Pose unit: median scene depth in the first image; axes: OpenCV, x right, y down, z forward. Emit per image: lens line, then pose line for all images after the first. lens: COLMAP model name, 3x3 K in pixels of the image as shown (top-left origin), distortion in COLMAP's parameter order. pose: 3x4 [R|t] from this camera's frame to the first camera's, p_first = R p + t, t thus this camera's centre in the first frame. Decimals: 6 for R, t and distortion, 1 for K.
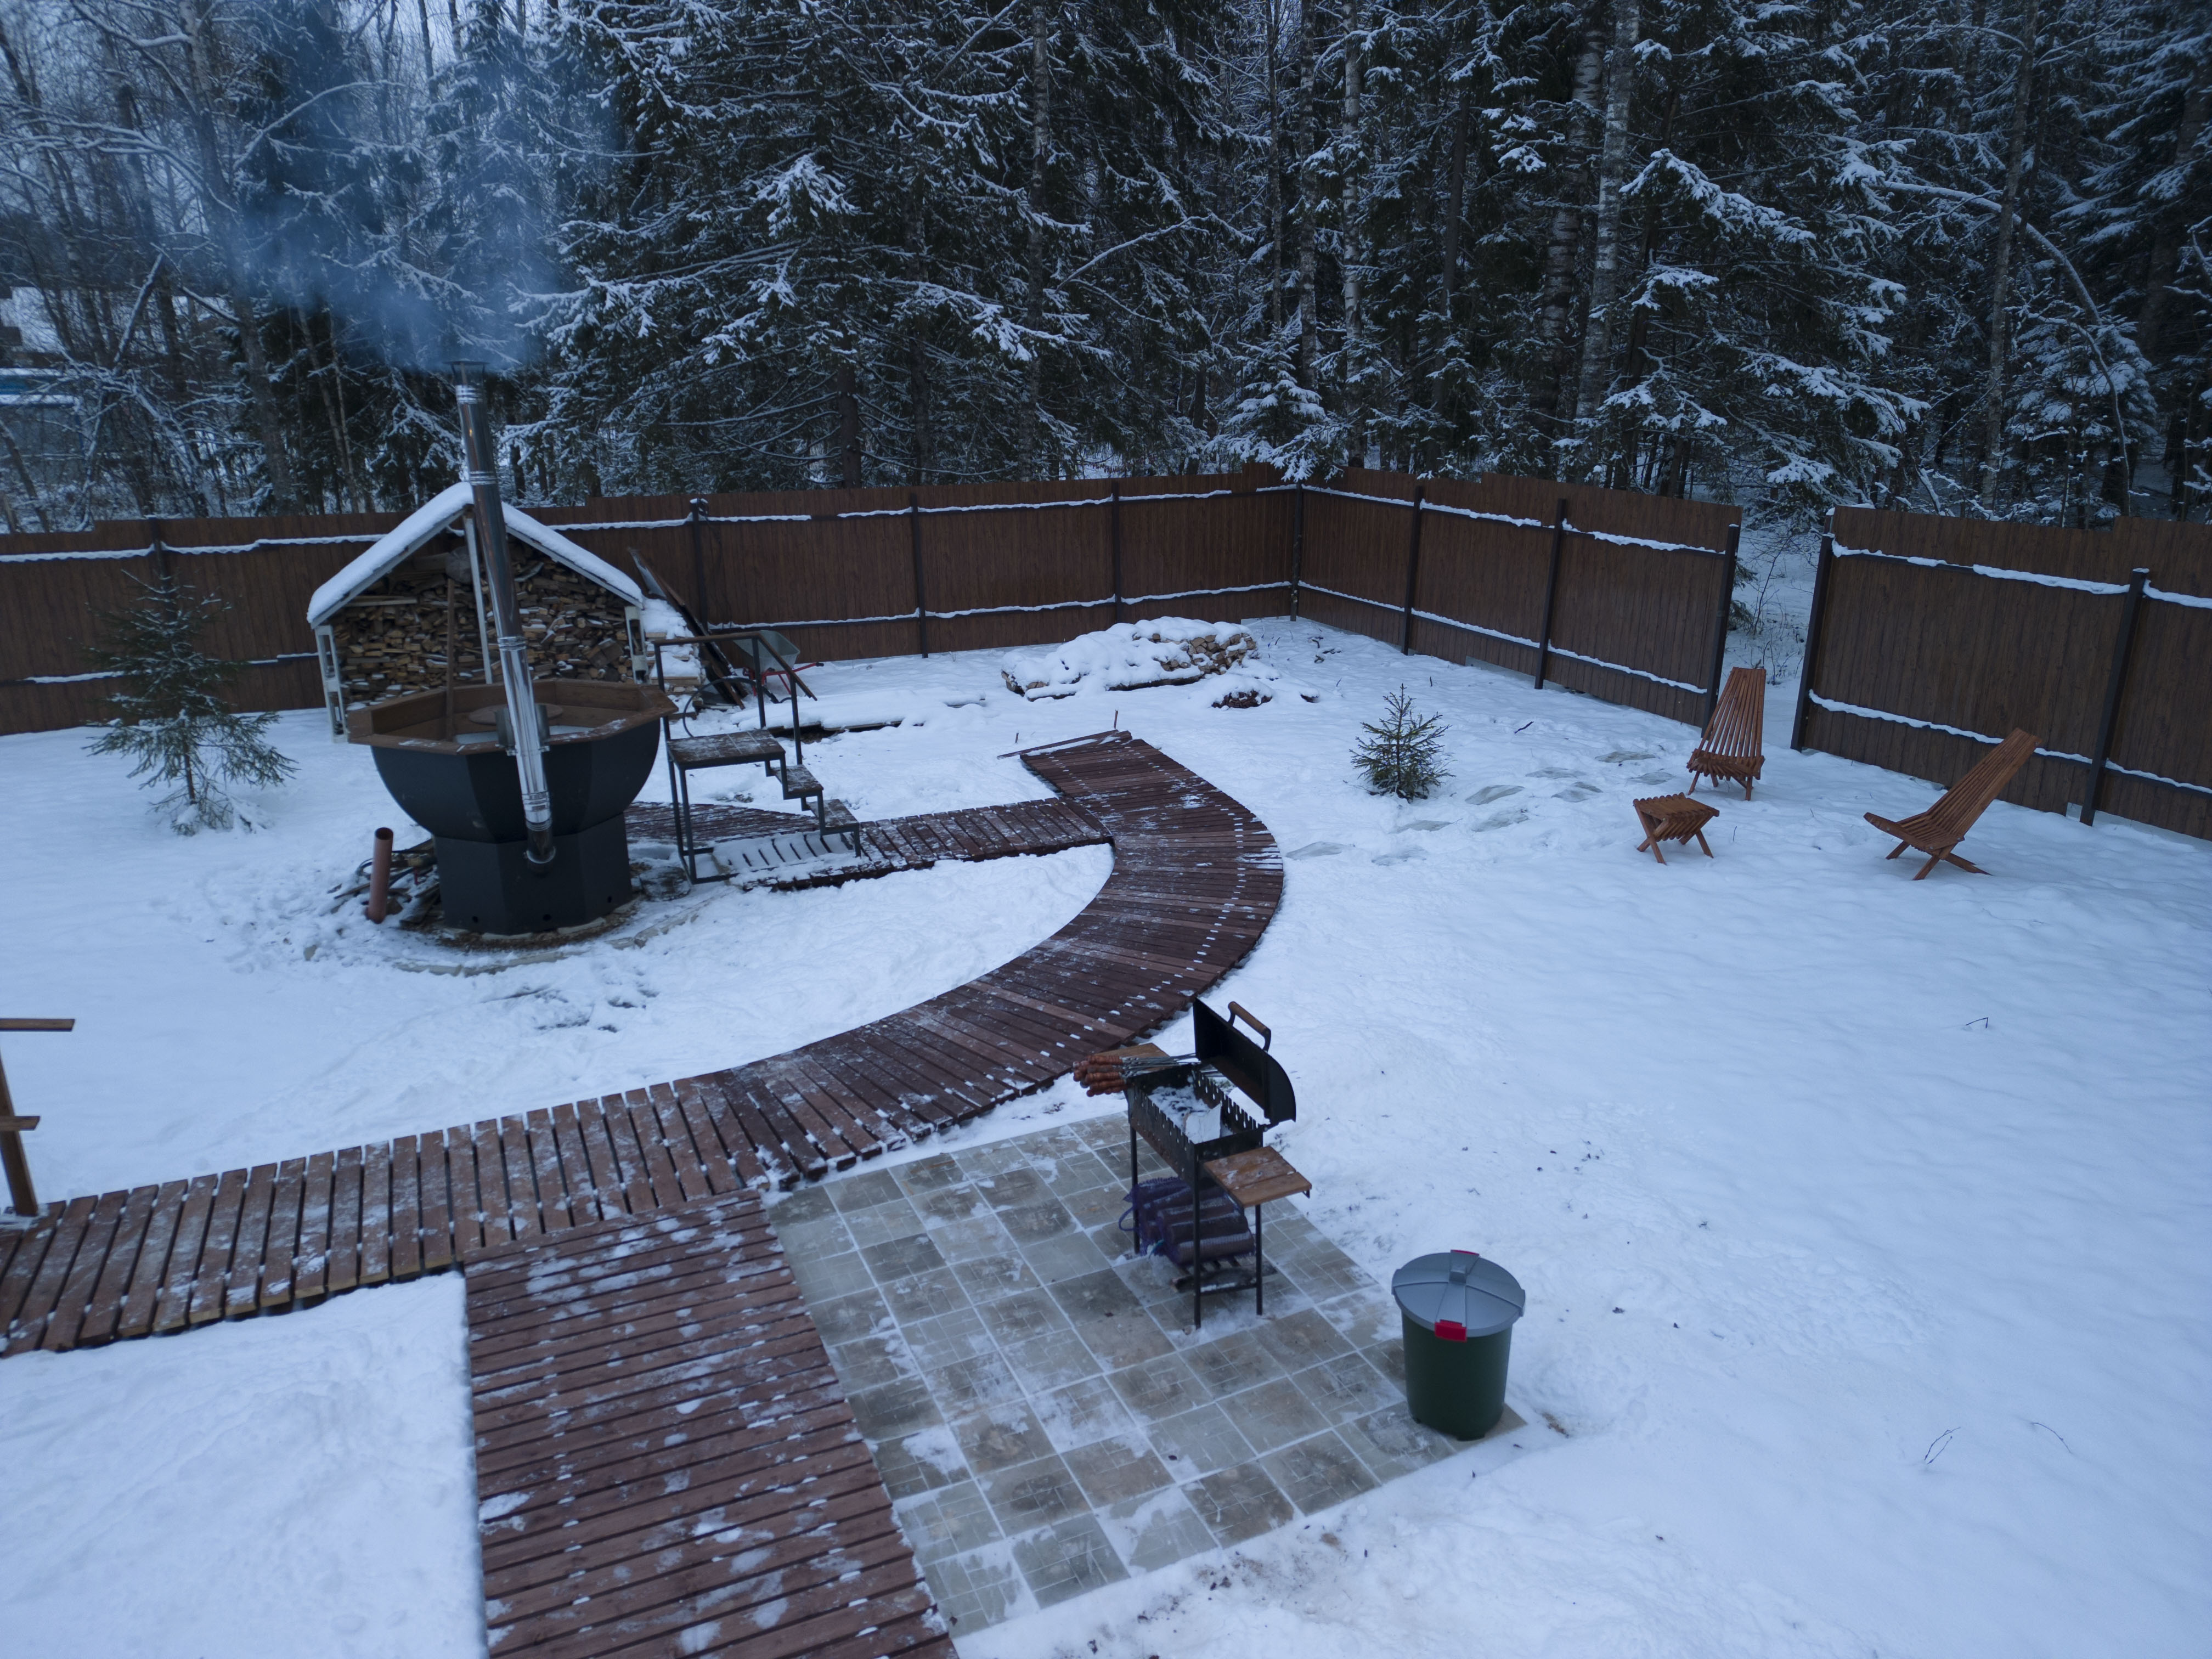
lens RADIAL K [[1532.8, 0, 1100.3], [0, 1532.8, 825.5], [0, 0, 1]] dist [0.088851, -0.075203]
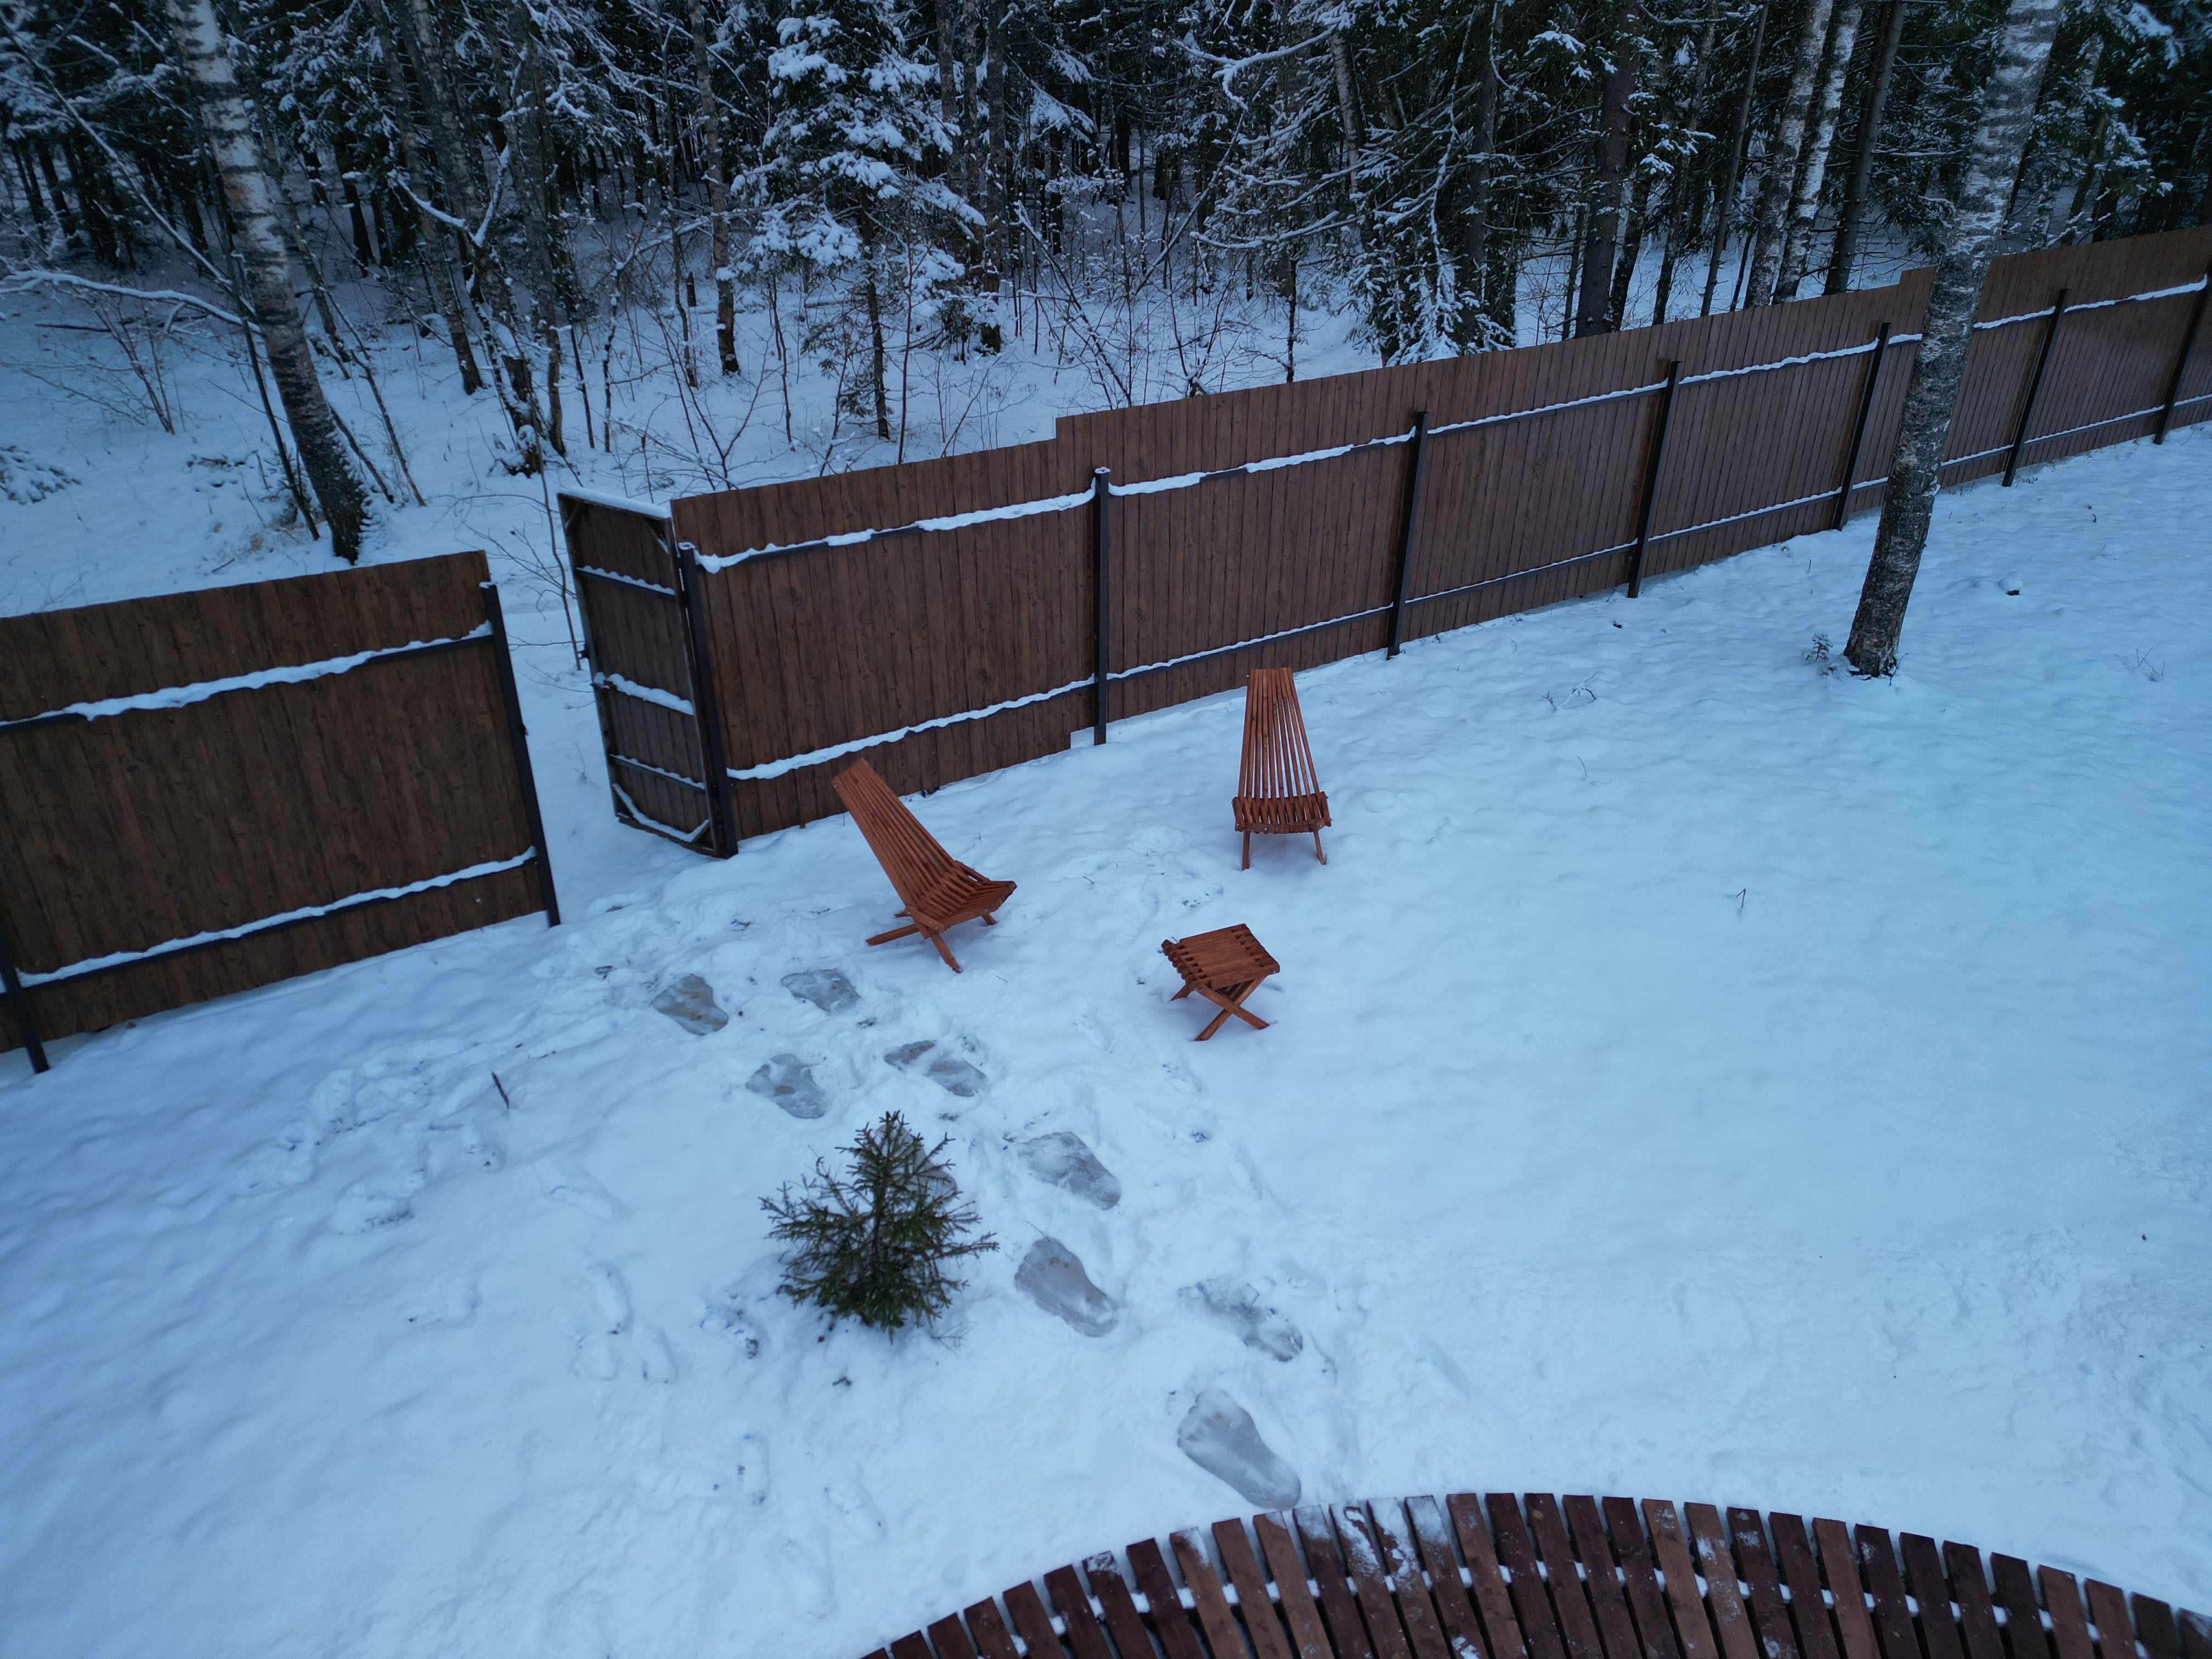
lens RADIAL K [[1532.8, 0, 1100.3], [0, 1532.8, 825.5], [0, 0, 1]] dist [0.088851, -0.075203]
pose [[-0.164219, -0.456614, 0.874377, -0.211855], [0.300148, 0.821250, 0.485242, -0.451887], [-0.939651, 0.342128, 0.002187, 1.141602]]
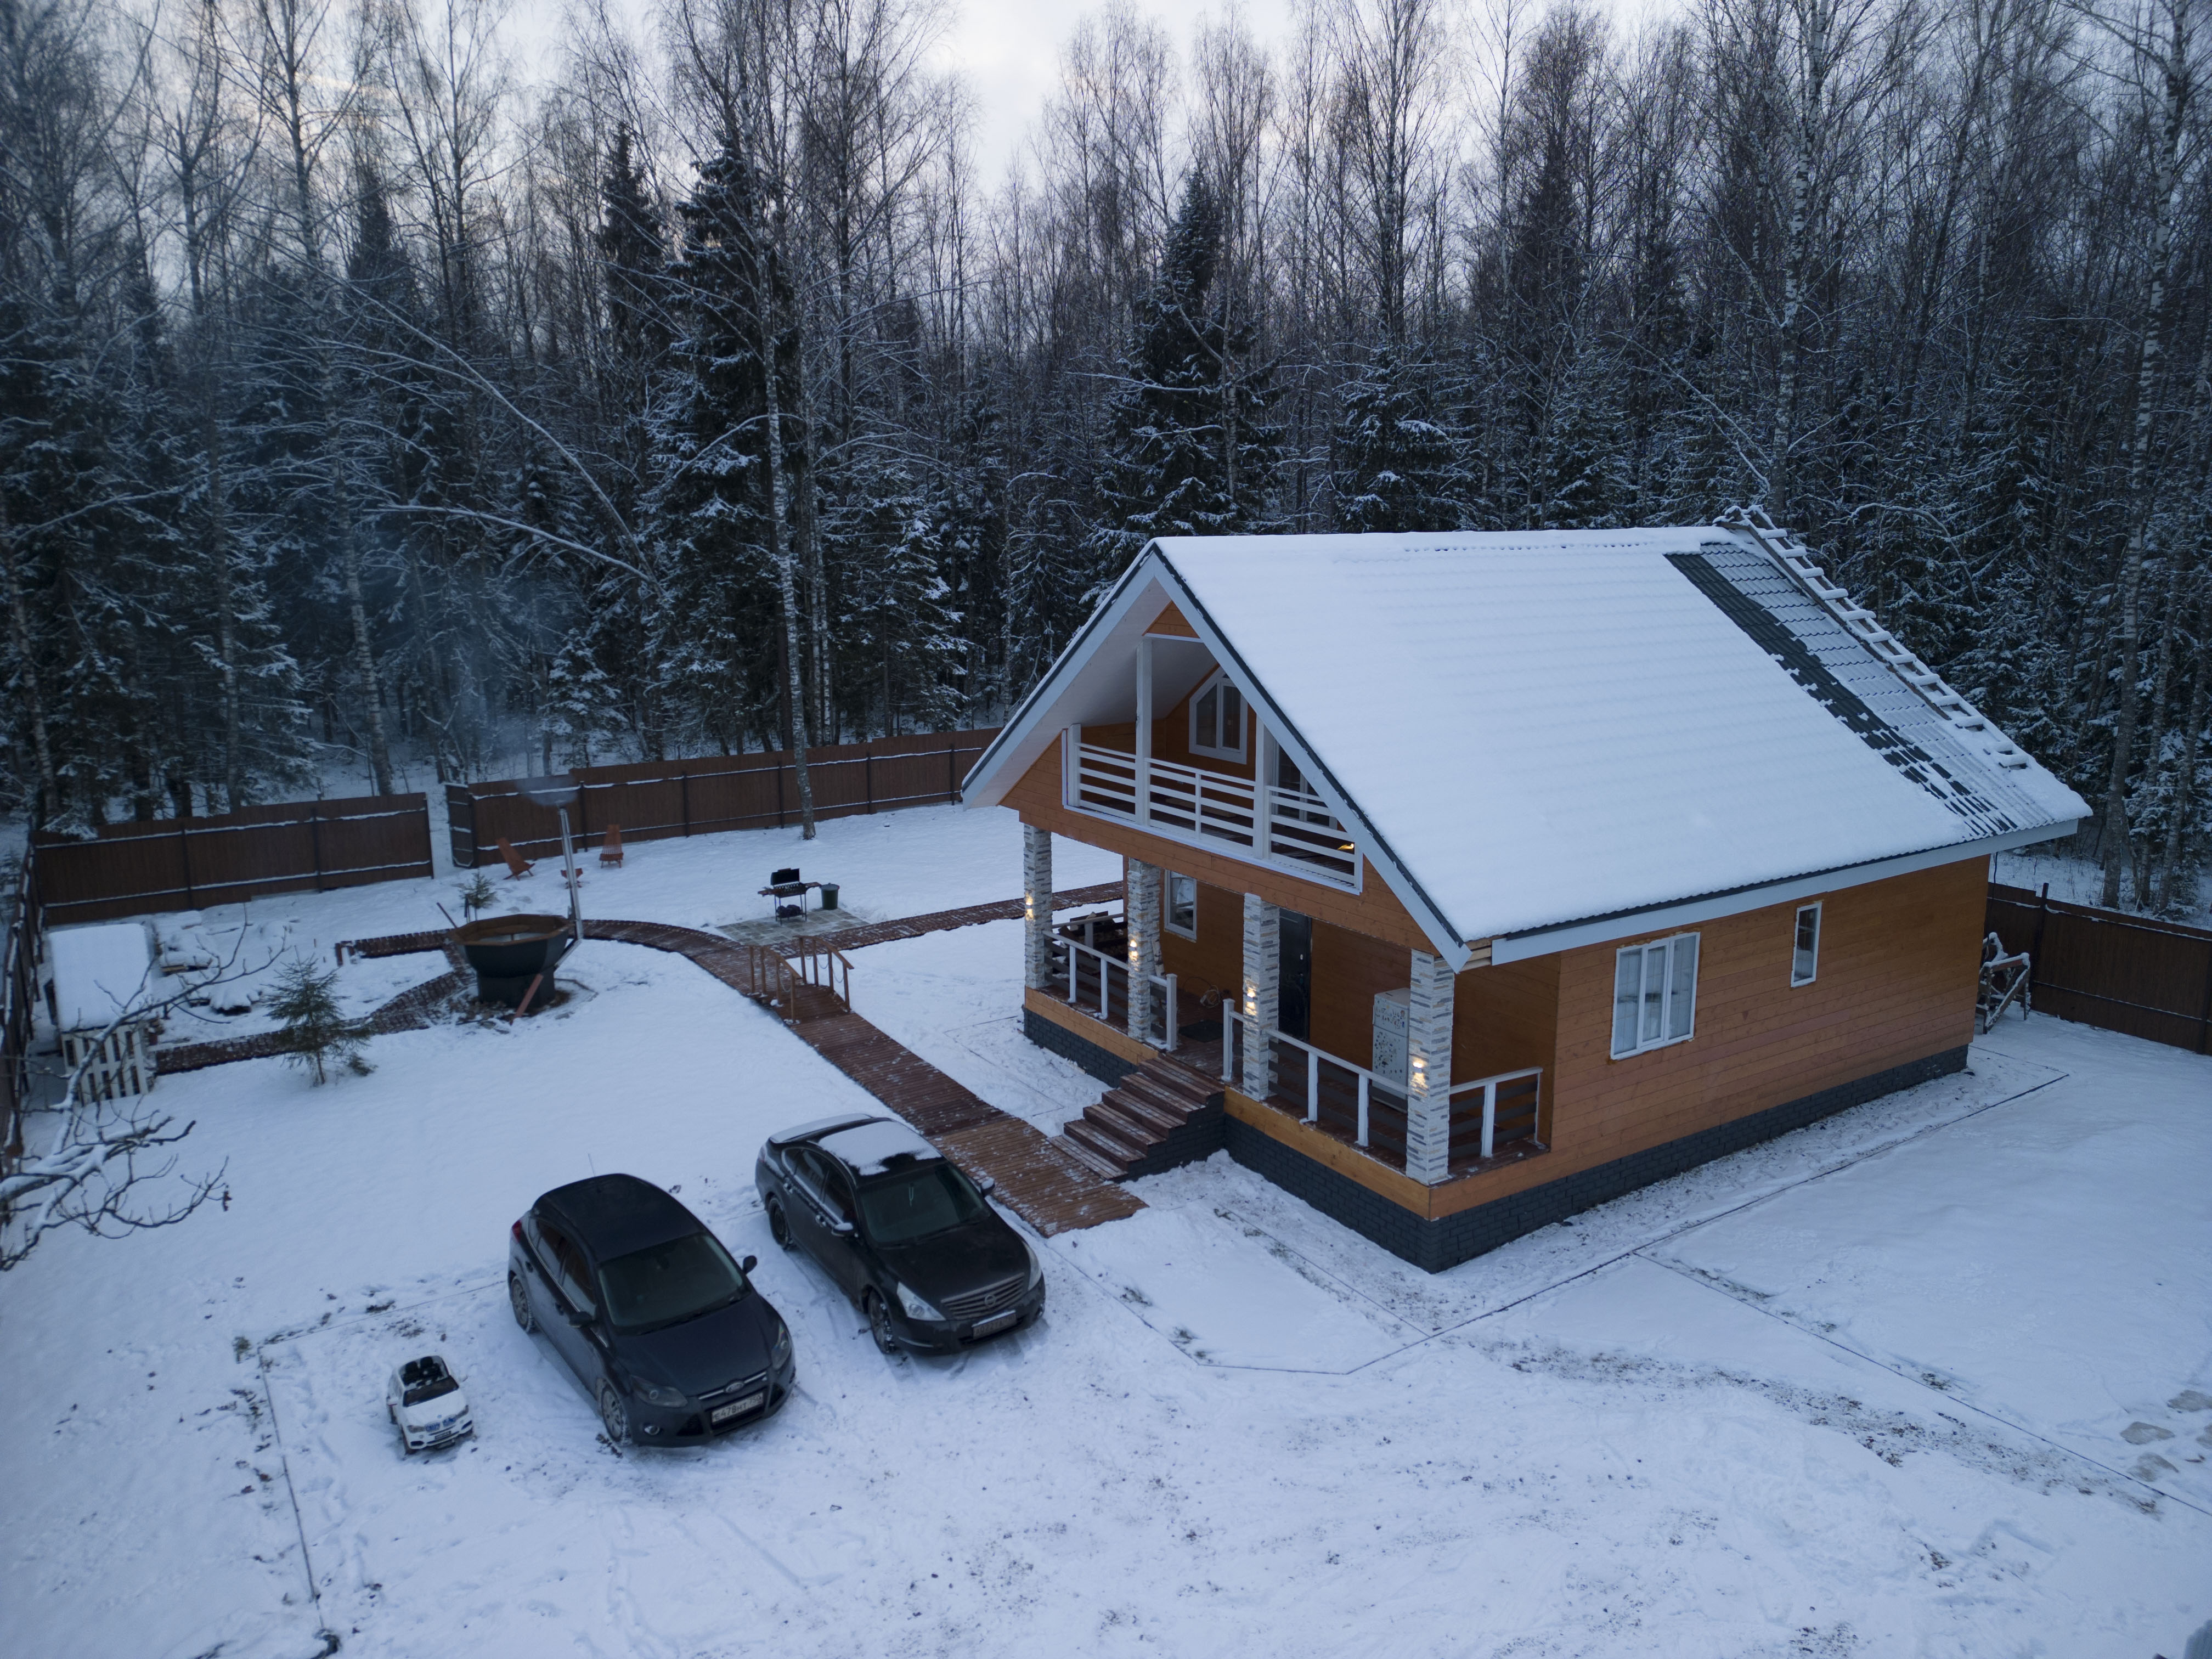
lens RADIAL K [[1532.8, 0, 1100.3], [0, 1532.8, 825.5], [0, 0, 1]] dist [0.088851, -0.075203]
pose [[-0.172831, -0.192170, 0.966023, -3.298406], [0.301833, 0.923262, 0.237664, -0.603129], [-0.937564, 0.332654, -0.101565, 0.278535]]
